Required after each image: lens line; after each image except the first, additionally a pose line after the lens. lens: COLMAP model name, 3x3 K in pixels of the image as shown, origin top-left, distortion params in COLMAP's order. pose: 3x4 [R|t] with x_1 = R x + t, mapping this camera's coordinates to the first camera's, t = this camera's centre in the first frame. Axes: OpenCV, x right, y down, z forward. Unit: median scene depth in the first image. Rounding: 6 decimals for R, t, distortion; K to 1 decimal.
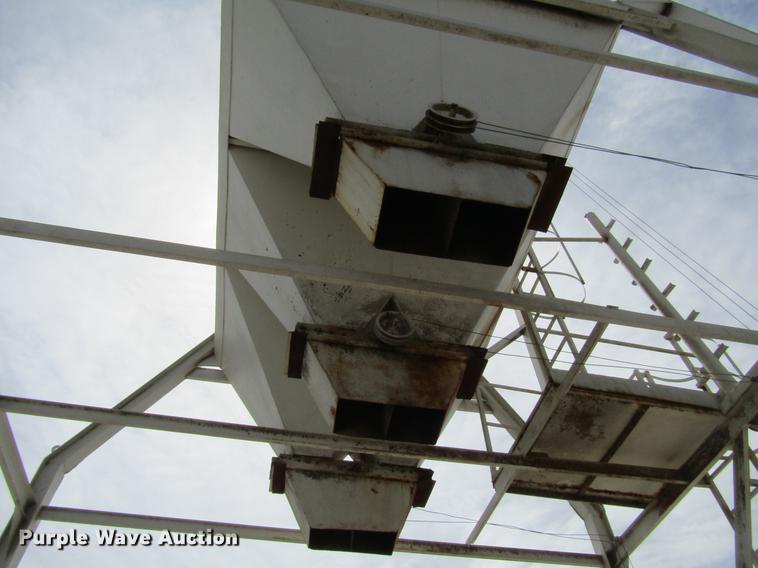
lens RADIAL K [[540.8, 0, 378.0], [0, 540.8, 284.5], [0, 0, 1]] dist [-0.004975, -0.000358]
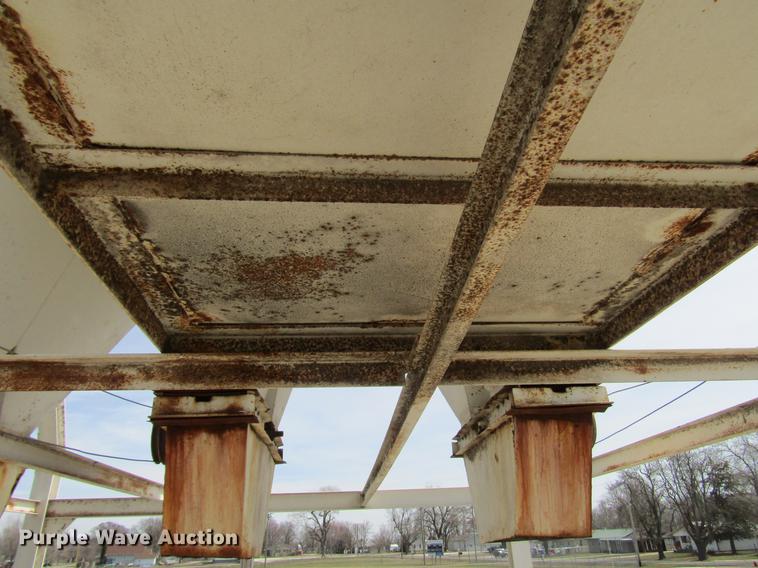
lens RADIAL K [[540.8, 0, 378.0], [0, 540.8, 284.5], [0, 0, 1]] dist [-0.004975, -0.000358]
pose [[-0.126486, -0.416354, -0.900362, 0.617005], [0.821322, 0.465026, -0.330424, 0.384348], [0.556265, -0.781281, 0.283141, 0.912390]]
